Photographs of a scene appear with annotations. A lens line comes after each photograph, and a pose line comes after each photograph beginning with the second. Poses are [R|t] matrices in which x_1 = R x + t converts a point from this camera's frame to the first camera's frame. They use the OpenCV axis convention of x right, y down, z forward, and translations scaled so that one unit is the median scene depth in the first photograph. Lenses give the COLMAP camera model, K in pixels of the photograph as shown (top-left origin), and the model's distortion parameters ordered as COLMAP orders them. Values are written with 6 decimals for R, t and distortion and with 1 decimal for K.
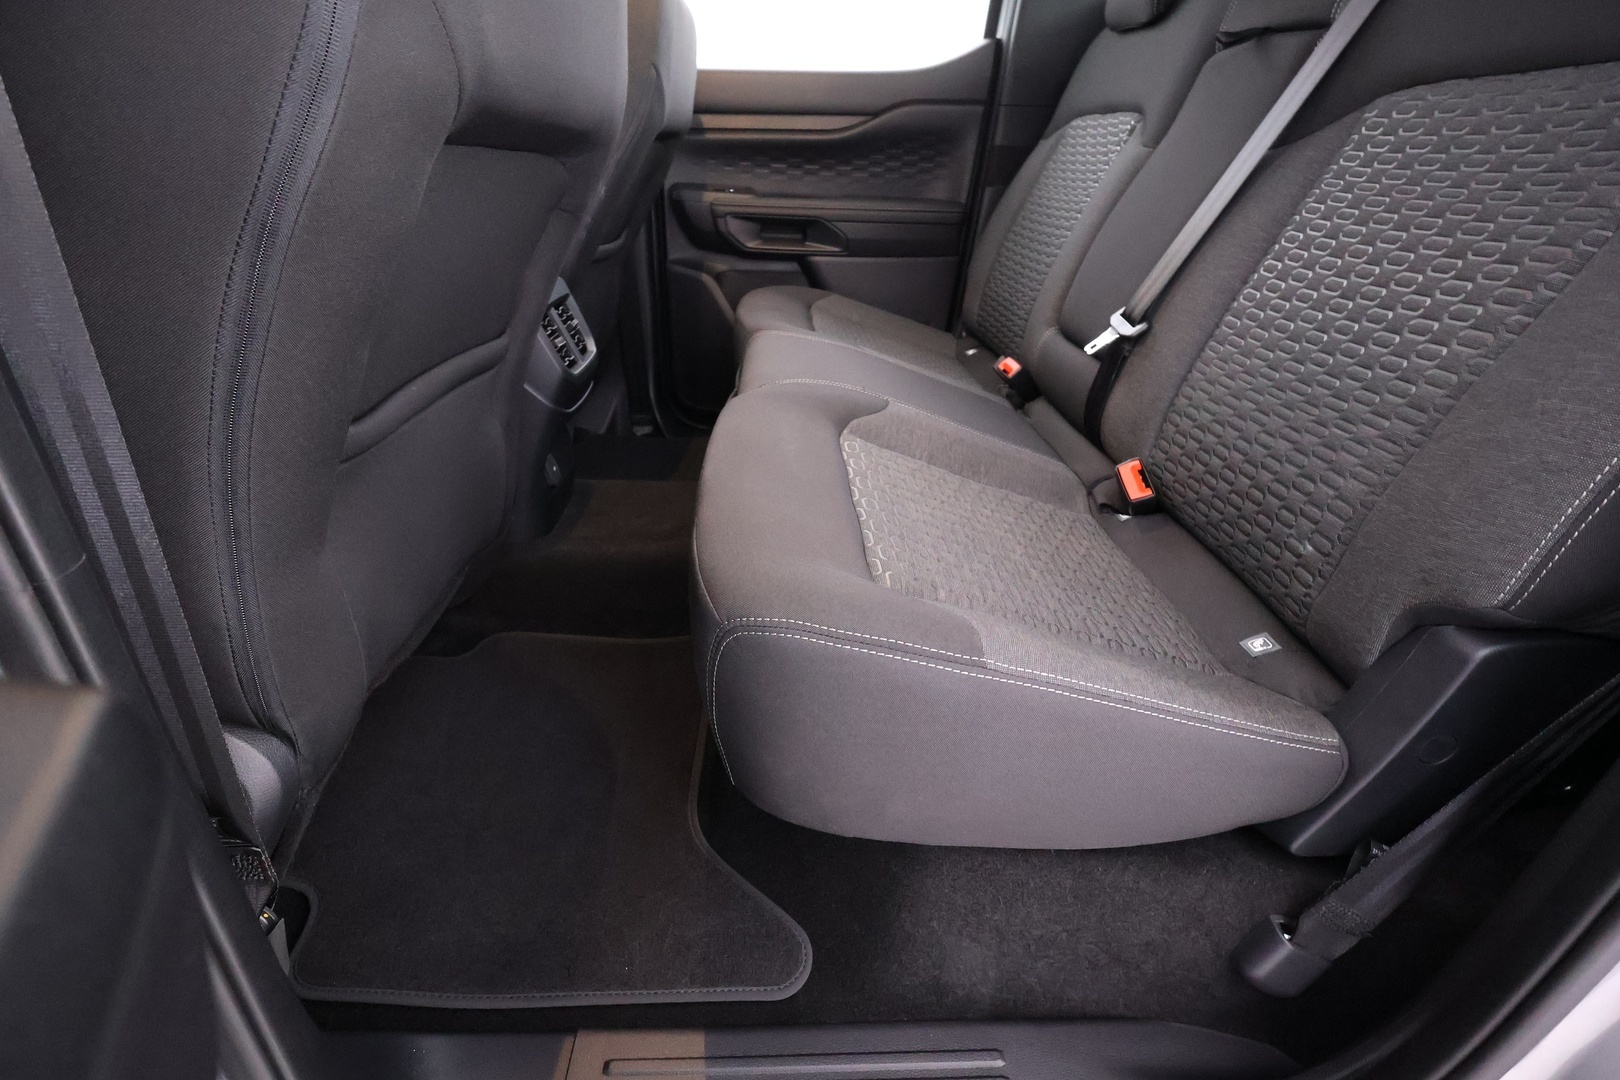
lens RADIAL K [[750.9, 0, 813.2], [0, 750.9, 535.0], [0, 0, 1]] dist [-0.003824, 0.000877]
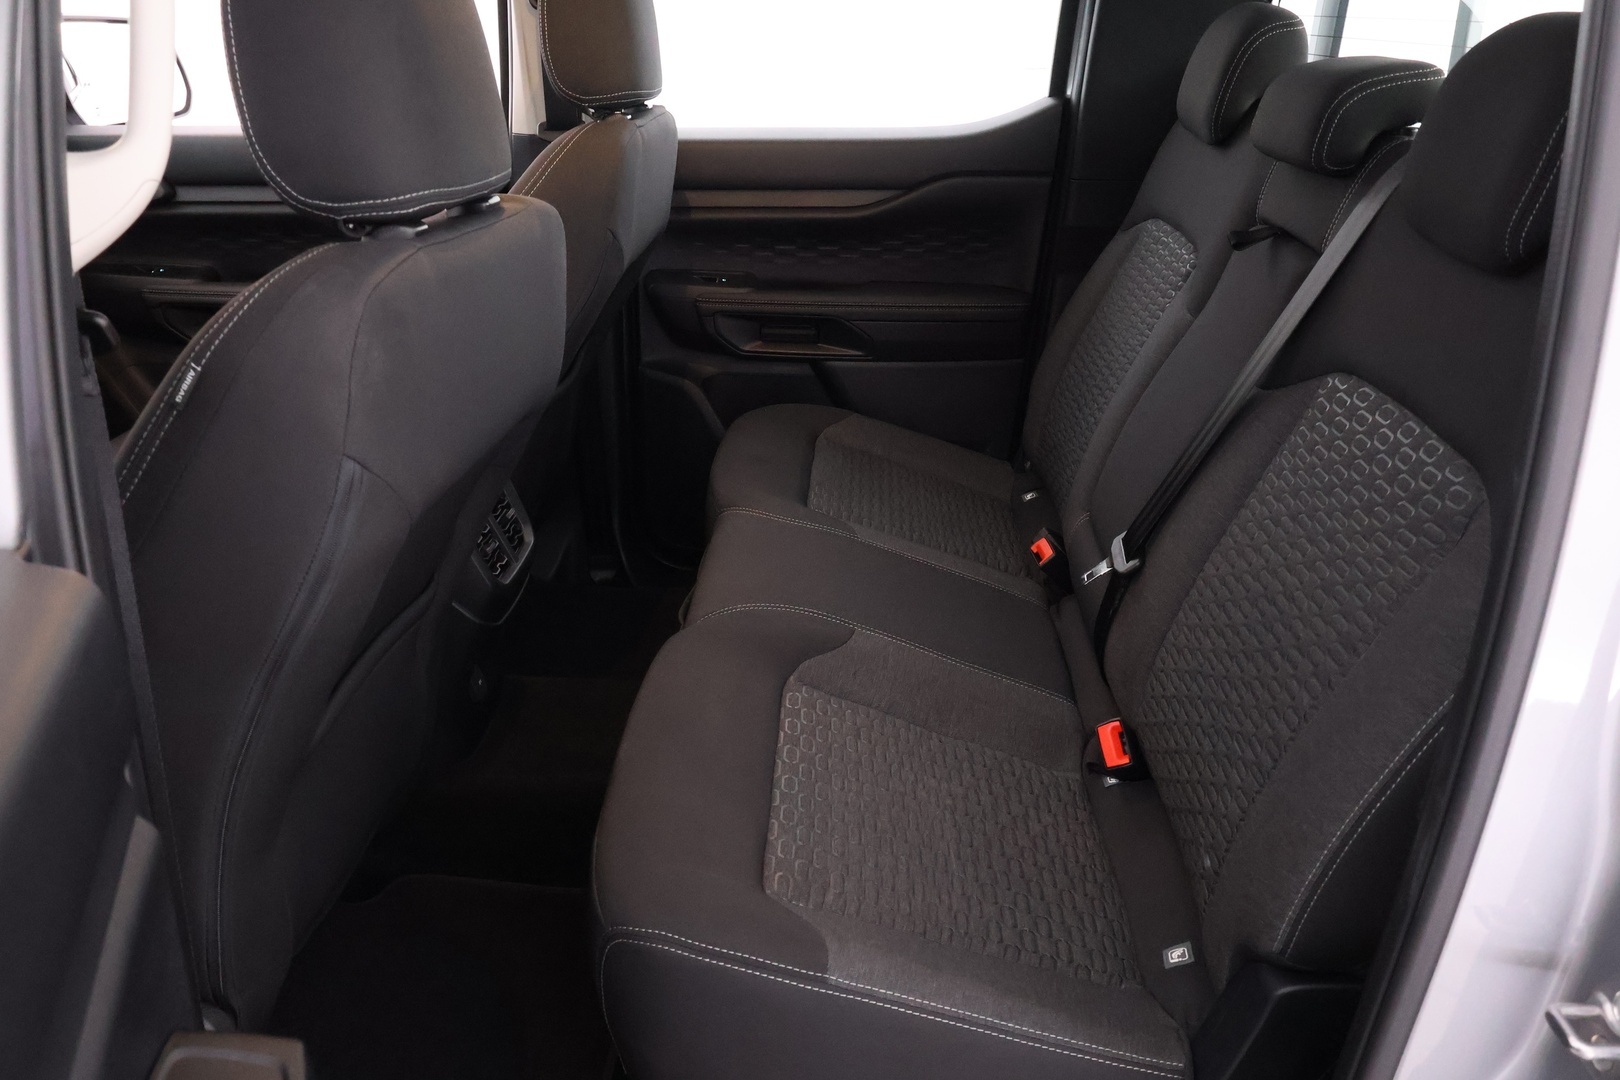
lens RADIAL K [[1248.8, 0, 807.4], [0, 1248.8, 542.3], [0, 0, 1]] dist [-0.001209, -0.003157]
pose [[0.996088, 0.019450, -0.086203, 0.117290], [-0.026089, 0.996722, -0.076577, -0.115873], [0.084431, 0.078527, 0.993330, -0.315956]]
